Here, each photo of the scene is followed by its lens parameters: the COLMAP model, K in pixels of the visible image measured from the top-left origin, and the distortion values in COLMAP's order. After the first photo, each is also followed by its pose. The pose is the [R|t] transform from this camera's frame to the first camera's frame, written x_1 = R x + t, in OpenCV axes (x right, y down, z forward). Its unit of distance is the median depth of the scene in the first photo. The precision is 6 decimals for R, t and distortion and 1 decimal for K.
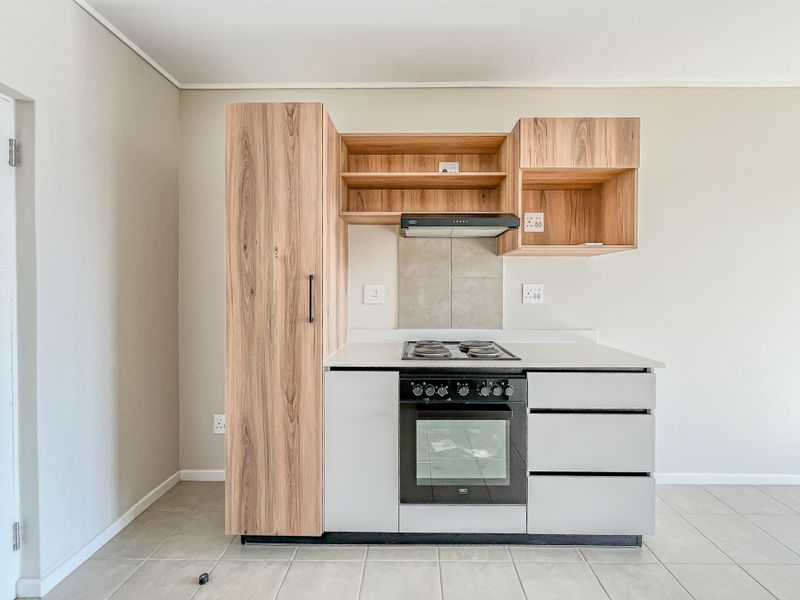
lens RADIAL K [[337.5, 0, 409.7], [0, 337.5, 289.7], [0, 0, 1]] dist [-0.000221, -0.000252]
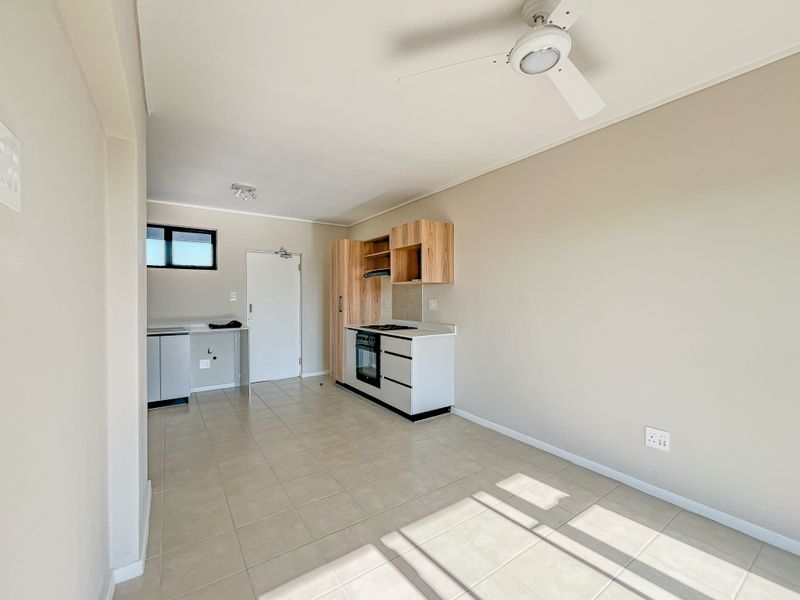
lens RADIAL K [[338.6, 0, 397.2], [0, 338.6, 298.5], [0, 0, 1]] dist [-0.000124, -0.000035]
pose [[0.569384, 0.001165, -0.822071, 2.448721], [-0.004098, 0.999991, -0.001422, -0.018659], [0.822061, 0.004178, 0.569384, -0.313820]]
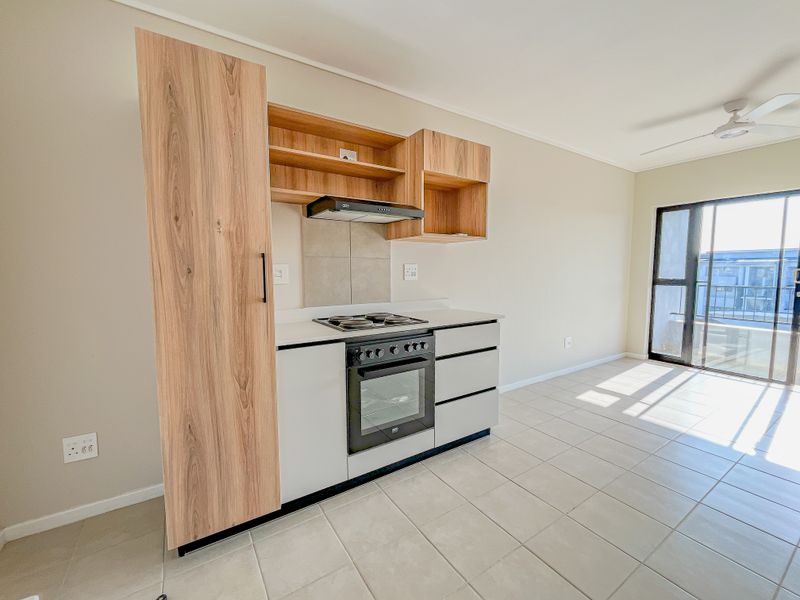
lens RADIAL K [[338.6, 0, 397.2], [0, 338.6, 298.5], [0, 0, 1]] dist [-0.000124, -0.000035]
pose [[0.833594, -0.053181, 0.549812, -0.497184], [0.010544, 0.996705, 0.080423, 0.011488], [-0.552277, -0.061243, 0.831408, -0.015178]]
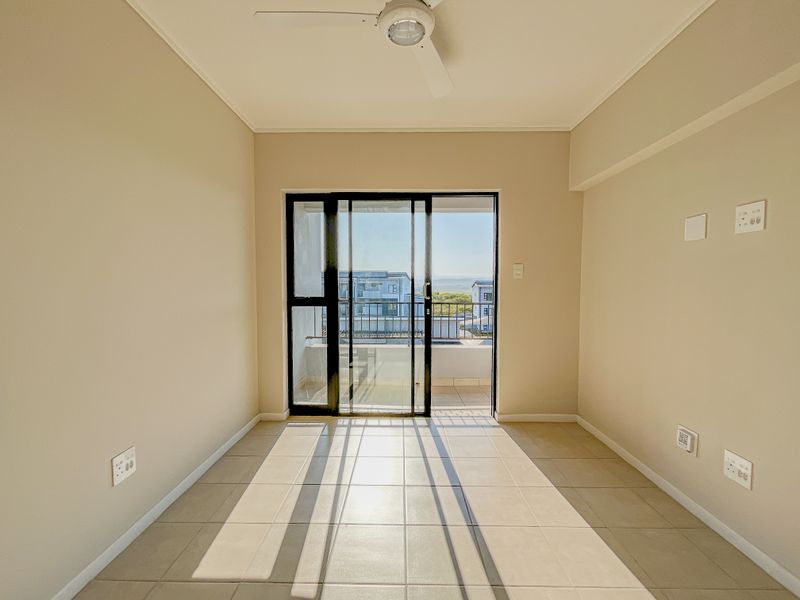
lens RADIAL K [[338.6, 0, 397.2], [0, 338.6, 298.5], [0, 0, 1]] dist [-0.000124, -0.000035]
pose [[0.004928, -0.044497, 0.998997, 0.918826], [0.008074, 0.998979, 0.044456, 0.026741], [-0.999955, 0.007847, 0.005282, 0.532921]]
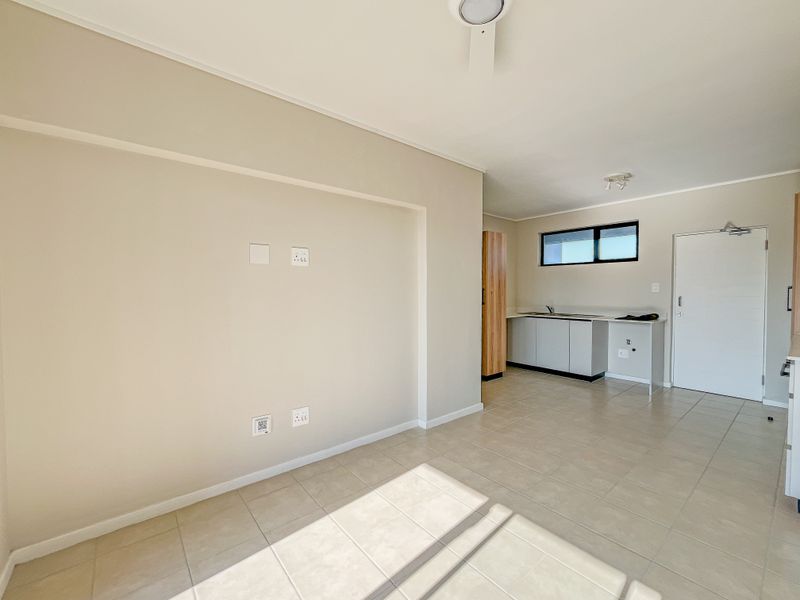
lens RADIAL K [[338.6, 0, 397.2], [0, 338.6, 298.5], [0, 0, 1]] dist [-0.000124, -0.000035]
pose [[-0.766247, 0.012965, -0.642416, 2.573856], [-0.007420, 0.999551, 0.029023, -0.011991], [0.642504, 0.027005, -0.765807, 1.010995]]
